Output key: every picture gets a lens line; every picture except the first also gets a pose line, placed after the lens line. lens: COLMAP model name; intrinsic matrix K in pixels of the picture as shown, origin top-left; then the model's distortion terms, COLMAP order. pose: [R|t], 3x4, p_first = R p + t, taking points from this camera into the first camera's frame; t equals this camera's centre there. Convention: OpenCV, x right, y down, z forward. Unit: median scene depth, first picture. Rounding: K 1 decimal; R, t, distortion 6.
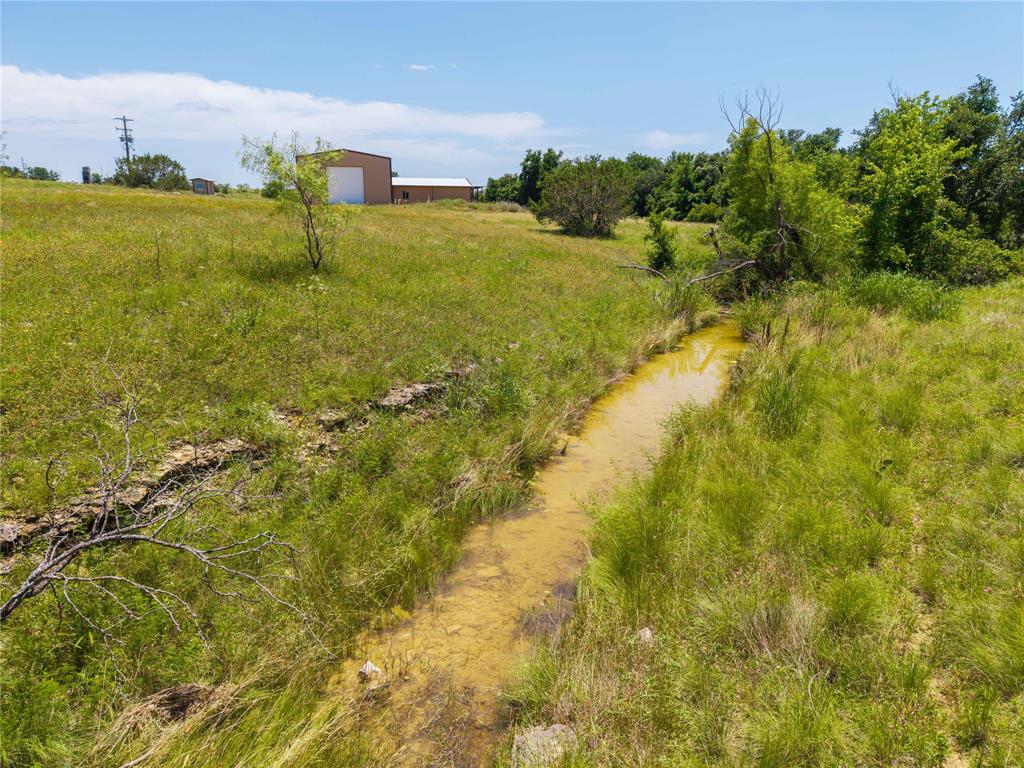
lens RADIAL K [[678.2, 0, 509.2], [0, 678.2, 387.4], [0, 0, 1]] dist [0.034987, -0.030077]
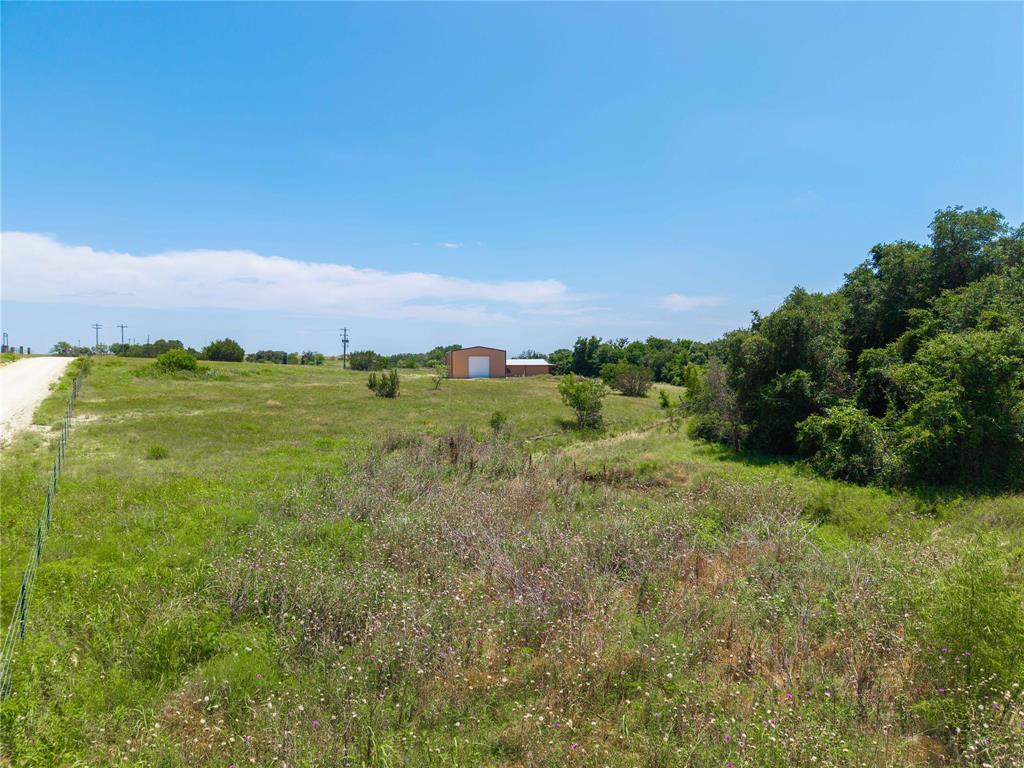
lens RADIAL K [[678.2, 0, 508.3], [0, 678.2, 386.4], [0, 0, 1]] dist [0.034987, -0.030077]
pose [[0.999269, -0.006379, -0.037696, -0.068831], [-0.002274, 0.974324, -0.225140, 0.082975], [0.038165, 0.225061, 0.973597, -0.402819]]
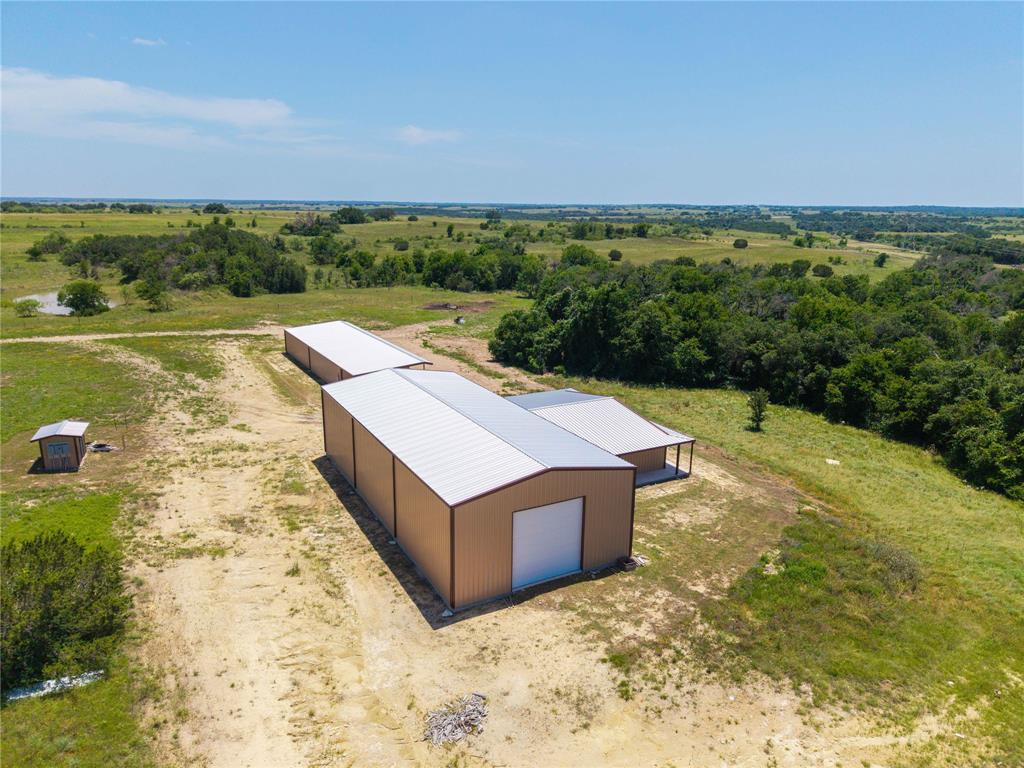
lens RADIAL K [[678.2, 0, 515.1], [0, 678.2, 393.9], [0, 0, 1]] dist [0.034987, -0.030077]
pose [[0.941080, -0.085934, 0.327083, -0.269895], [0.080092, 0.996295, 0.031315, -0.276550], [-0.328562, -0.003273, 0.944477, 0.404357]]
